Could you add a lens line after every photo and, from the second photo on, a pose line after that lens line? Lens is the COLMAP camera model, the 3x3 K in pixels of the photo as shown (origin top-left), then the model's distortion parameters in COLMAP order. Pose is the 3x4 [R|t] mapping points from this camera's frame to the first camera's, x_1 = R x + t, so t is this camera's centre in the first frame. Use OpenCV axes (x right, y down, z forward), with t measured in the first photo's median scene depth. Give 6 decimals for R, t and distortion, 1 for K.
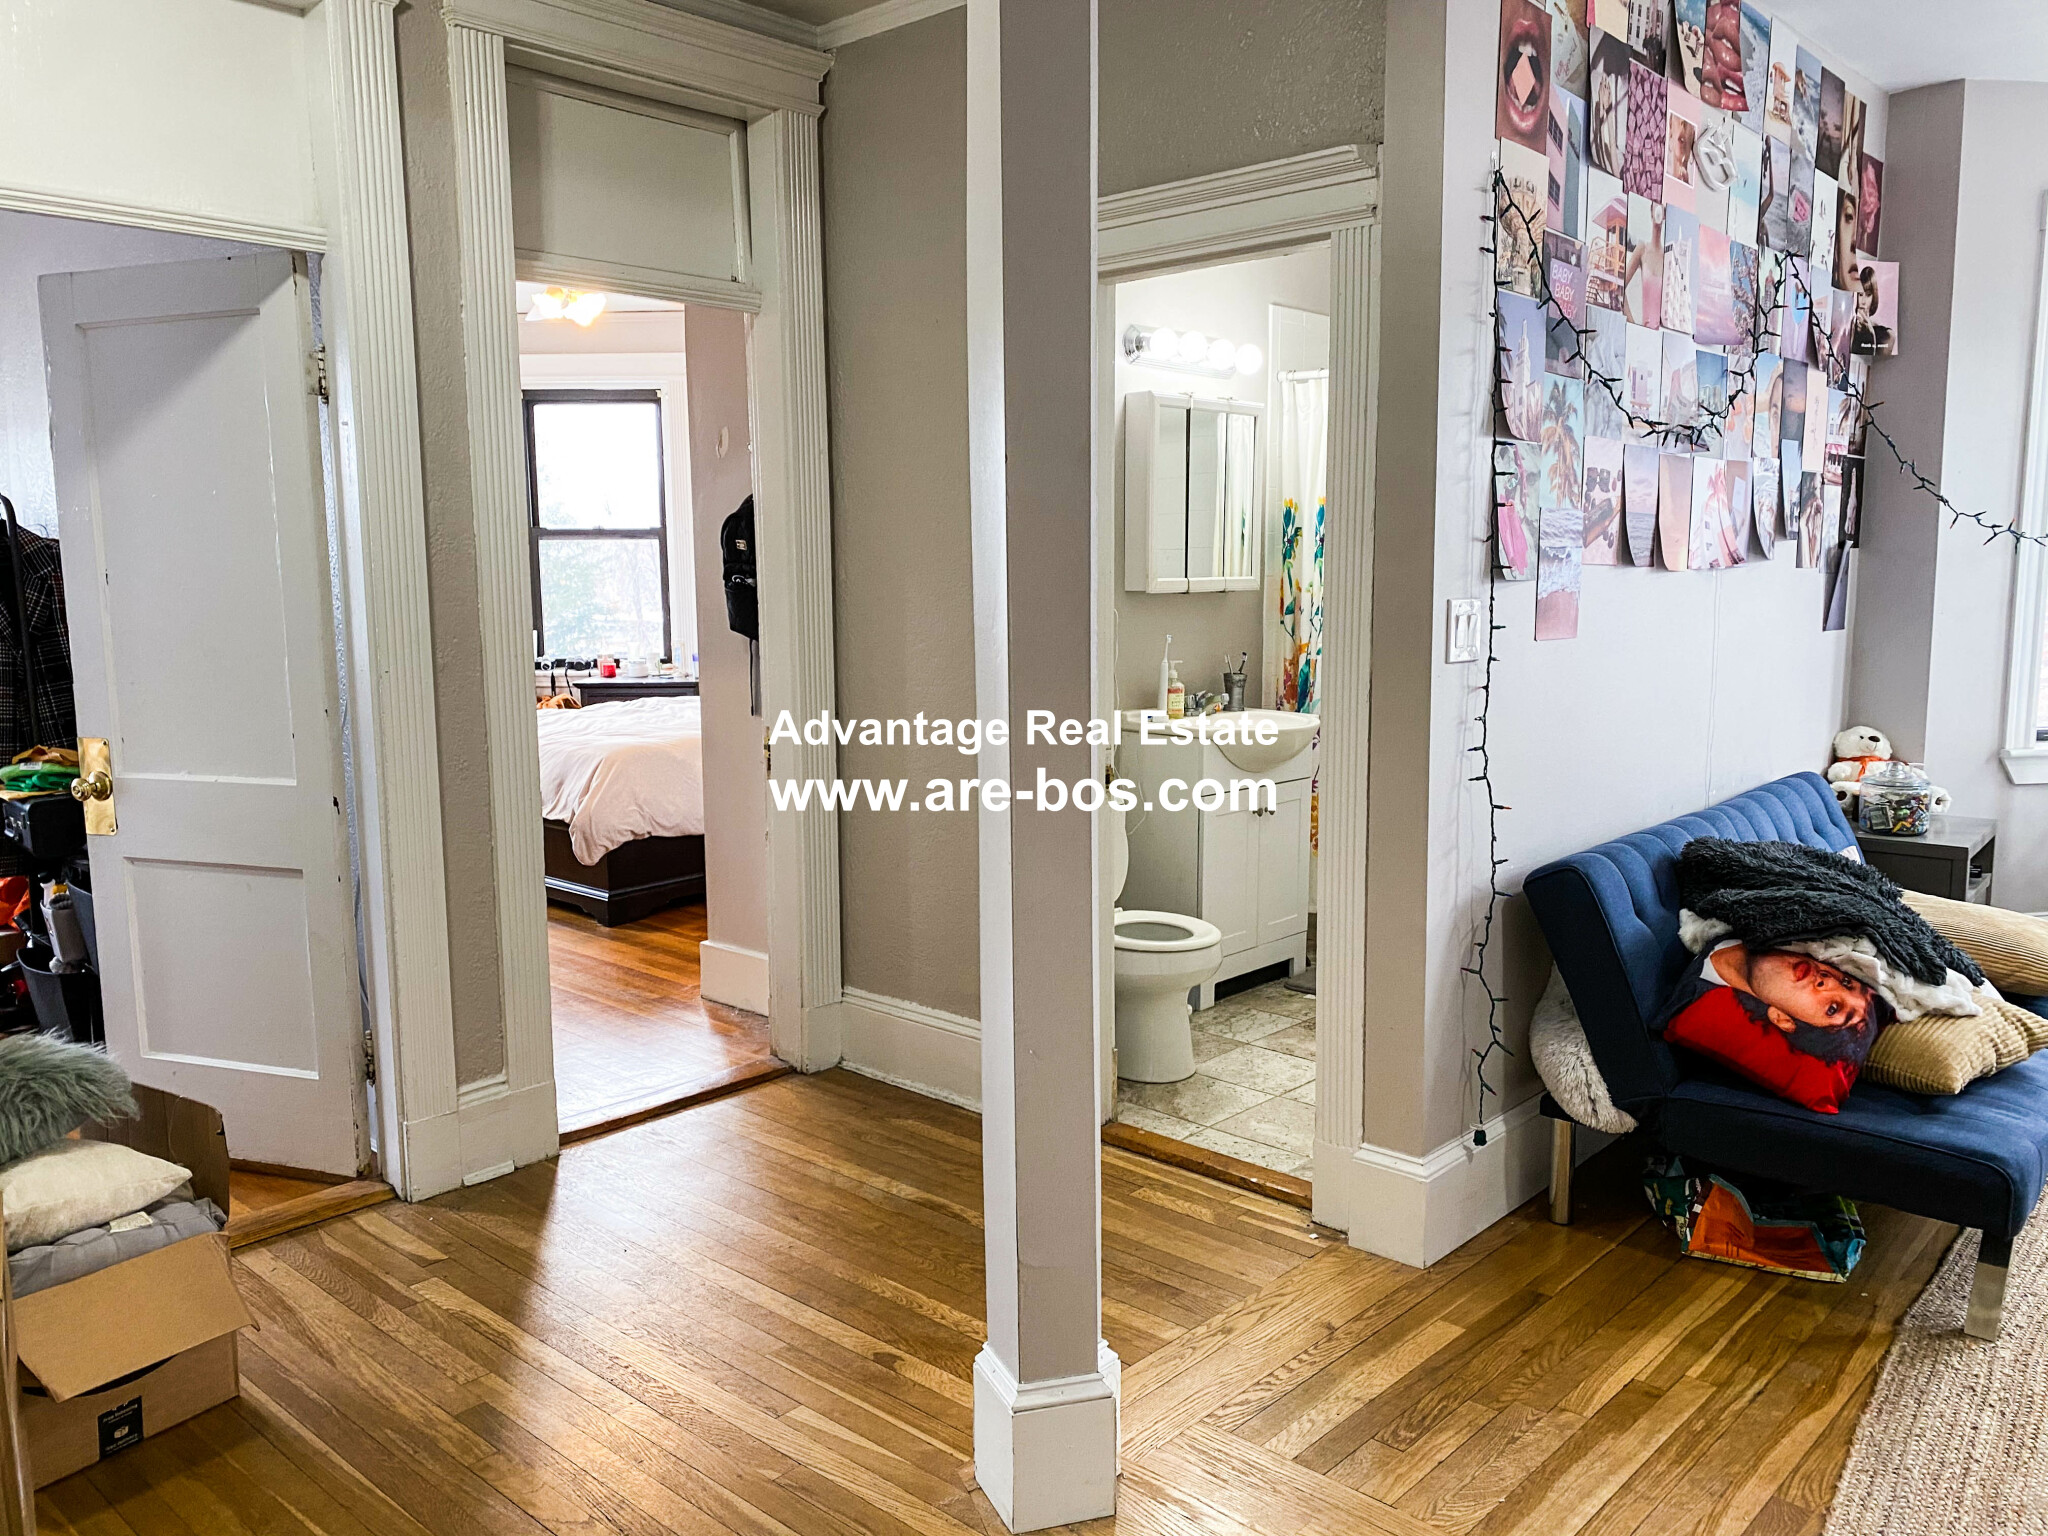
lens RADIAL K [[1586.6, 0, 979.8], [0, 1586.6, 777.1], [0, 0, 1]] dist [0.102124, -0.173344]
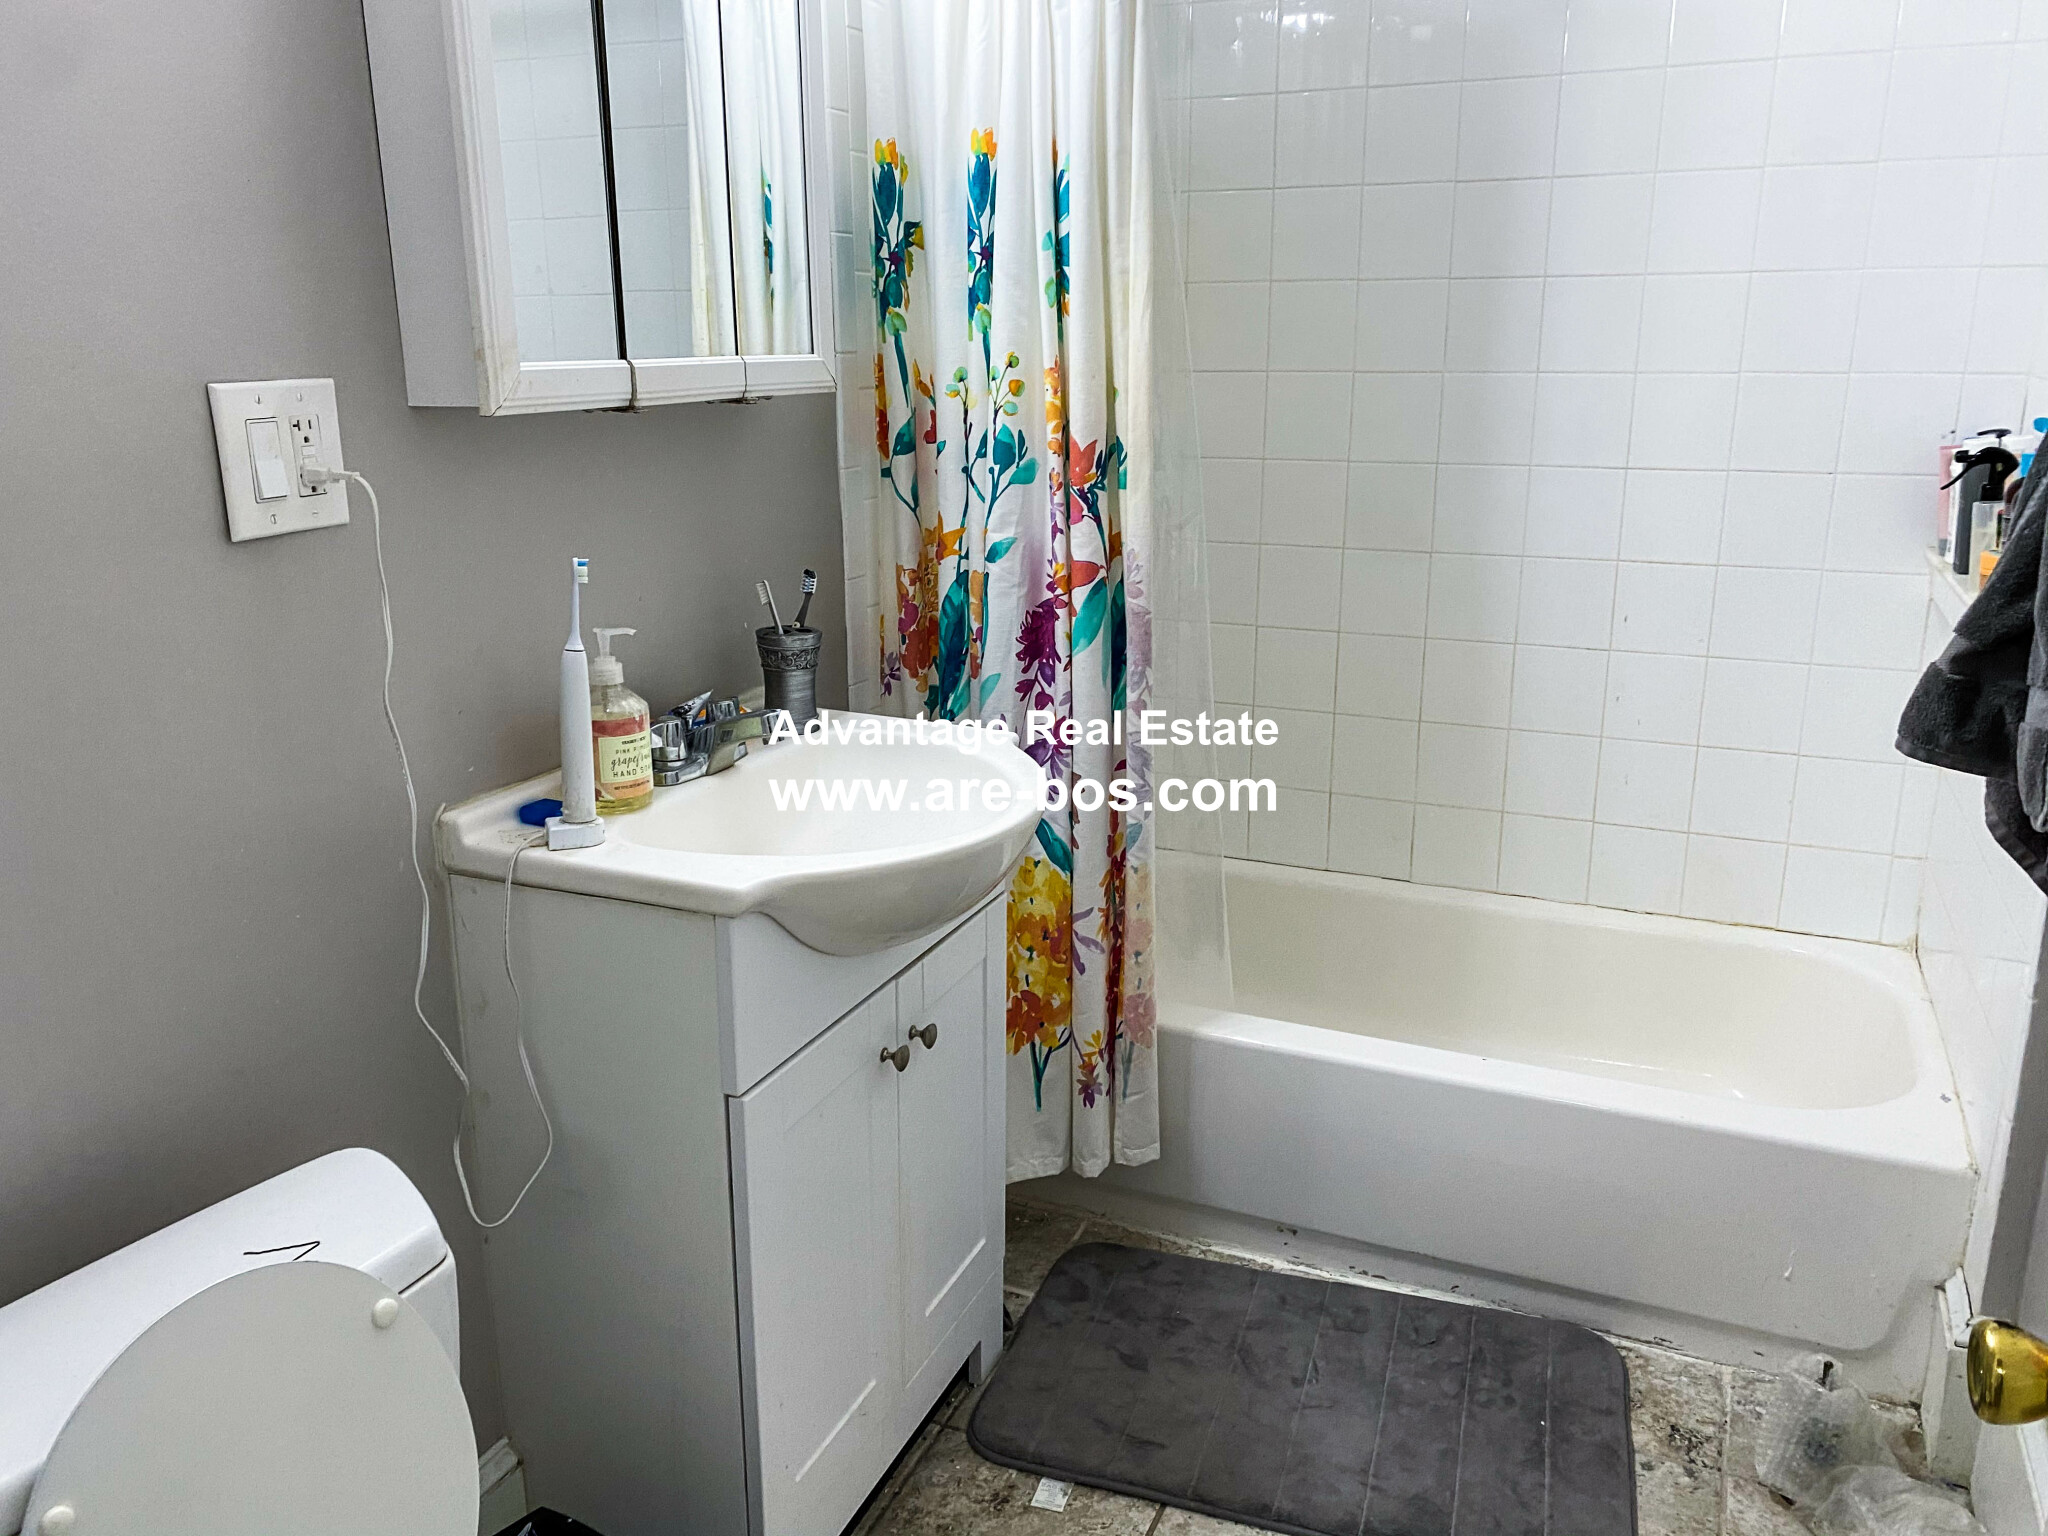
lens RADIAL K [[1586.6, 0, 979.8], [0, 1586.6, 777.1], [0, 0, 1]] dist [0.102124, -0.173344]
pose [[0.948535, -0.094687, 0.302183, 0.084319], [0.055507, 0.989191, 0.135723, -0.074459], [-0.311768, -0.111964, 0.943538, 0.605595]]
